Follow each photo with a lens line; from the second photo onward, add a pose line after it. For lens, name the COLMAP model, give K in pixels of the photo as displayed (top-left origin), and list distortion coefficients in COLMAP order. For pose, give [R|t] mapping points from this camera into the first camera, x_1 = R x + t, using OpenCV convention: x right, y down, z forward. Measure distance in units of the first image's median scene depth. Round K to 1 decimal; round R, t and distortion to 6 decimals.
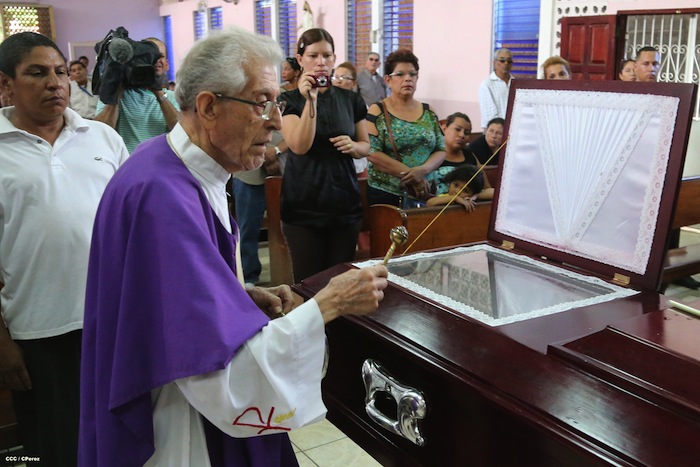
lens RADIAL K [[687.3, 0, 349.7], [0, 687.3, 263.0], [0, 0, 1]] dist [-0.230701, 0.182386]
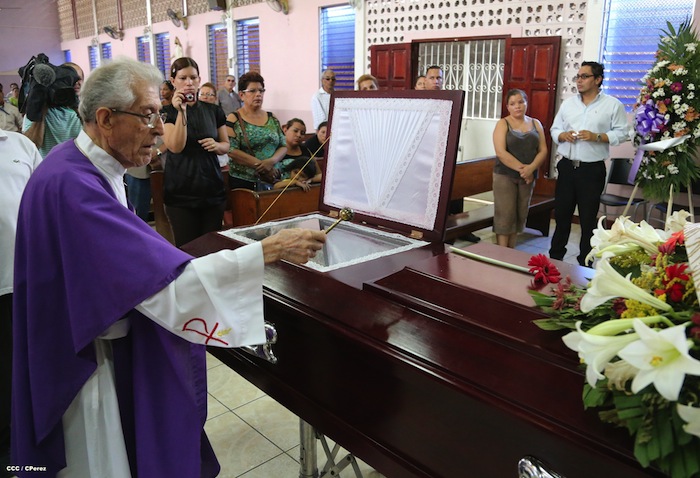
lens RADIAL K [[561.1, 0, 350.0], [0, 561.1, 239.0], [0, 0, 1]] dist [-0.139217, 0.001712]
pose [[0.982826, -0.049924, 0.177654, 0.058957], [0.052117, 0.998611, -0.007693, 0.033184], [-0.177023, 0.016820, 0.984063, -0.112733]]
